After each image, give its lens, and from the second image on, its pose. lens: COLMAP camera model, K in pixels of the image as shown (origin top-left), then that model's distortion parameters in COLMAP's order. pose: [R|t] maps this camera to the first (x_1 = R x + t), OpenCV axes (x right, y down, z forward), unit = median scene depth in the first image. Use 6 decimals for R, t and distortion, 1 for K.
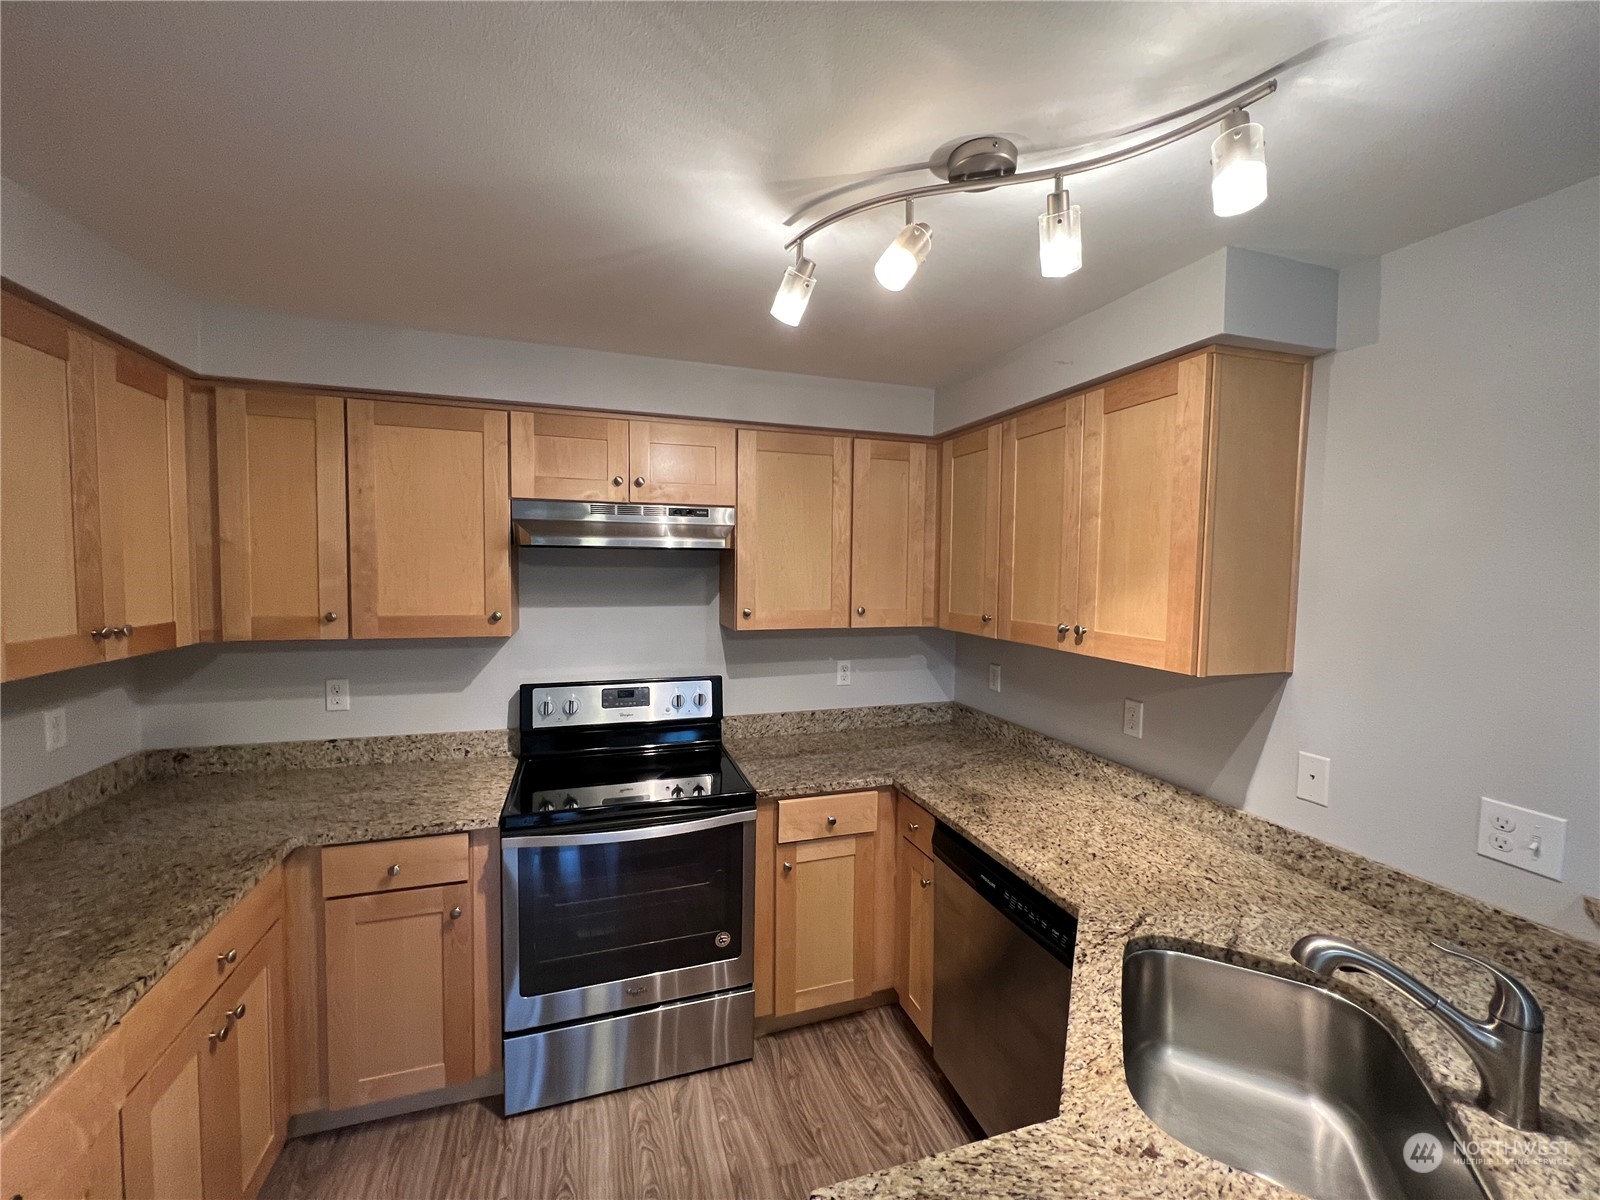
lens RADIAL K [[640.1, 0, 799.0], [0, 640.1, 598.7], [0, 0, 1]] dist [0.001944, 0.000006]
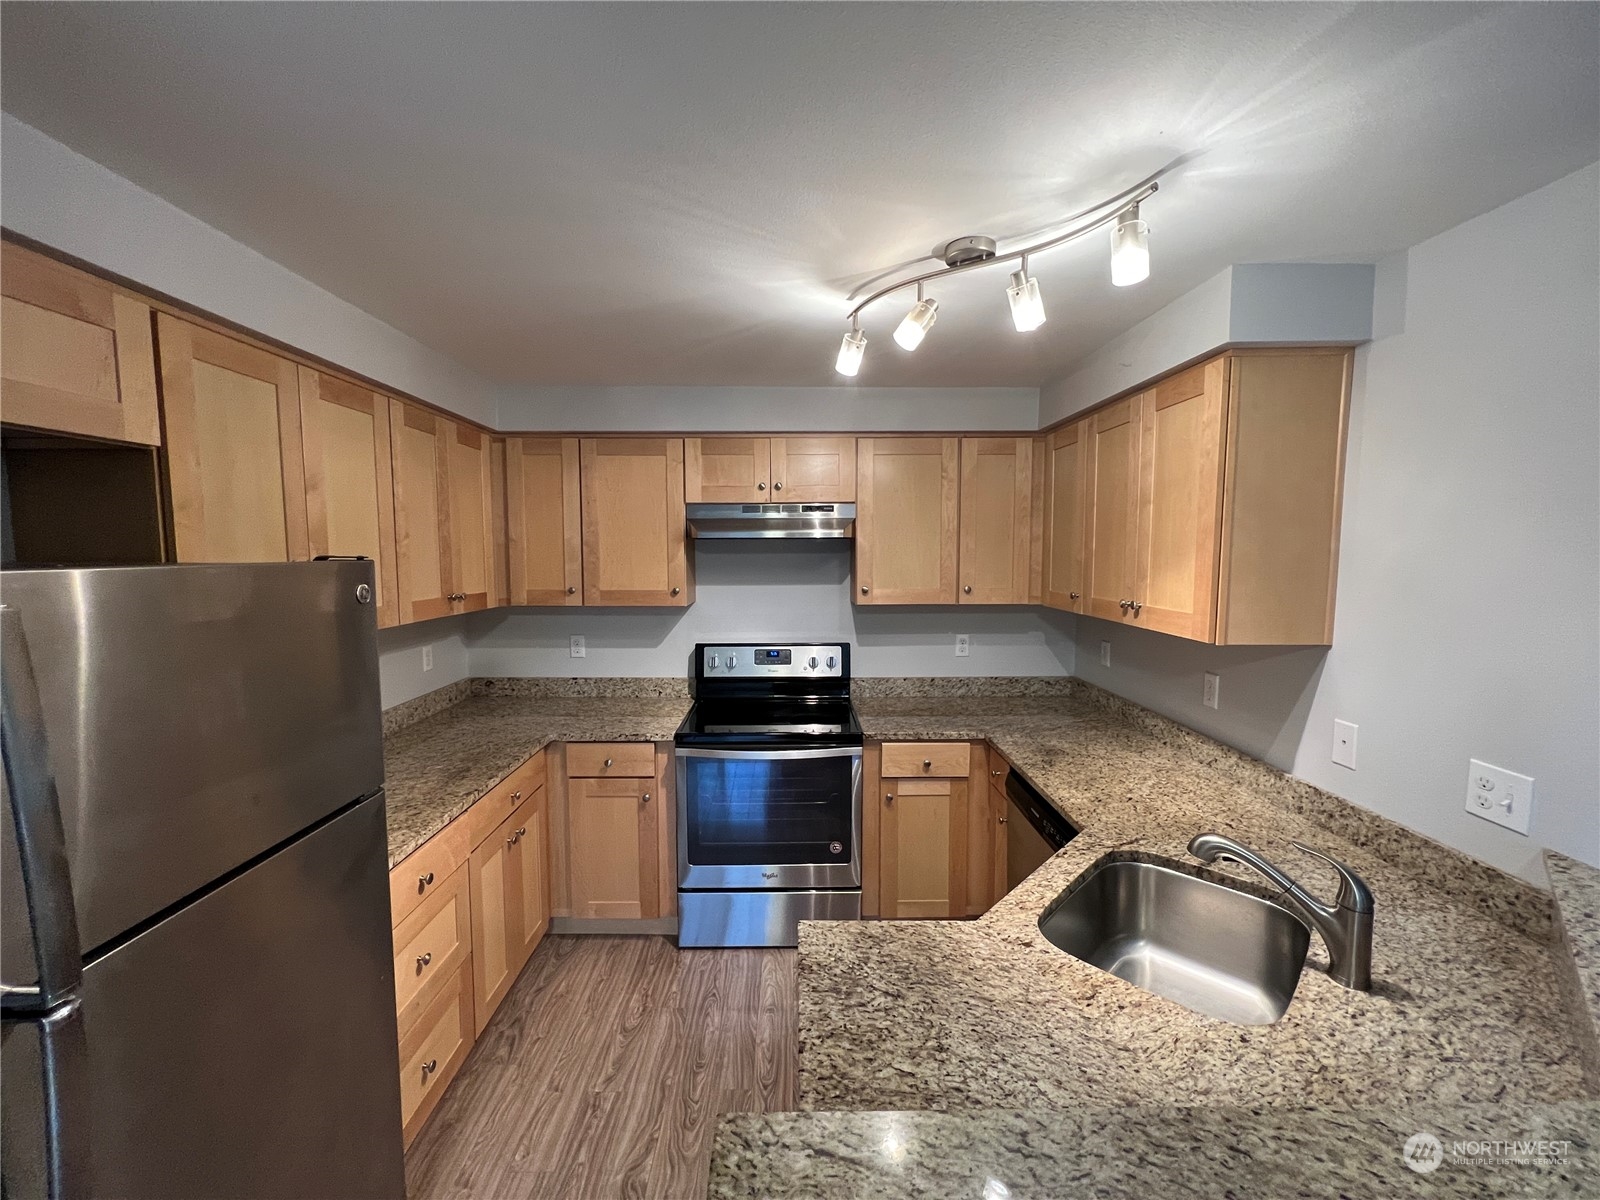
lens RADIAL K [[640.1, 0, 799.0], [0, 640.1, 598.1], [0, 0, 1]] dist [0.001944, 0.000006]
pose [[0.953372, 0.009391, -0.301652, 0.222411], [-0.002308, 0.999713, 0.023830, 0.011685], [0.301789, -0.022022, 0.953120, -0.255854]]
